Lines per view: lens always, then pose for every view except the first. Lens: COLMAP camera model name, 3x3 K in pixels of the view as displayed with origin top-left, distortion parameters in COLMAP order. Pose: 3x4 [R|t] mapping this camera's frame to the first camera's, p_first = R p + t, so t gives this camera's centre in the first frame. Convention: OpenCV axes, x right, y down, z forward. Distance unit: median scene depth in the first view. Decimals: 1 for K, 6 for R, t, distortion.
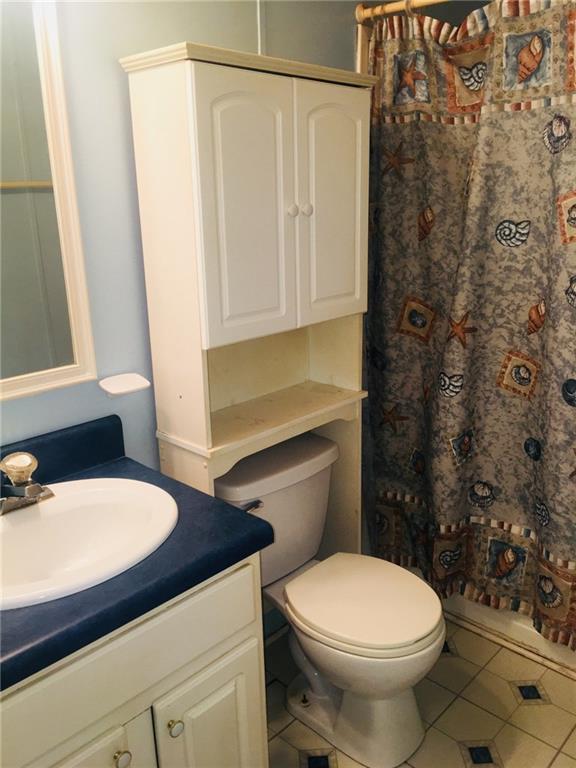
lens RADIAL K [[651.6, 0, 304.2], [0, 651.6, 388.0], [0, 0, 1]] dist [0.072217, -0.123934]
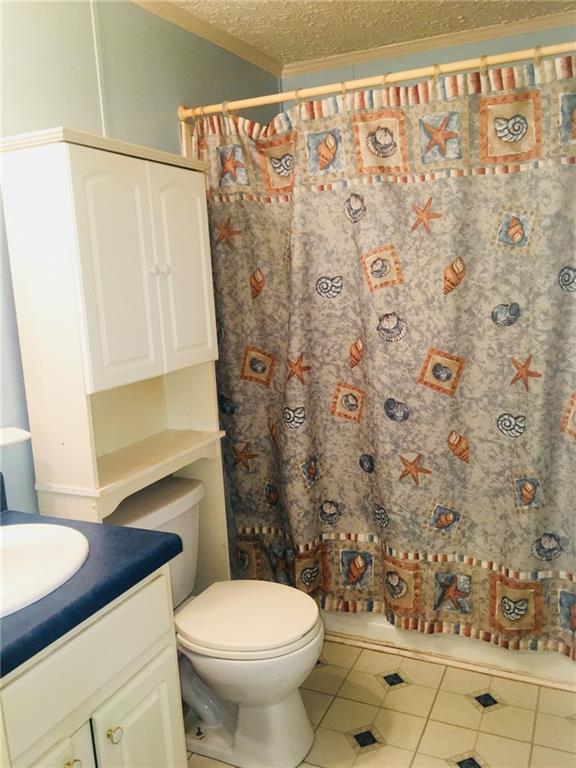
lens RADIAL K [[651.6, 0, 304.2], [0, 651.6, 388.0], [0, 0, 1]] dist [0.072217, -0.123934]
pose [[0.946721, -0.089475, 0.309375, -0.116222], [0.129598, 0.985262, -0.111636, 0.077258], [-0.294827, 0.145782, 0.944365, -0.107713]]
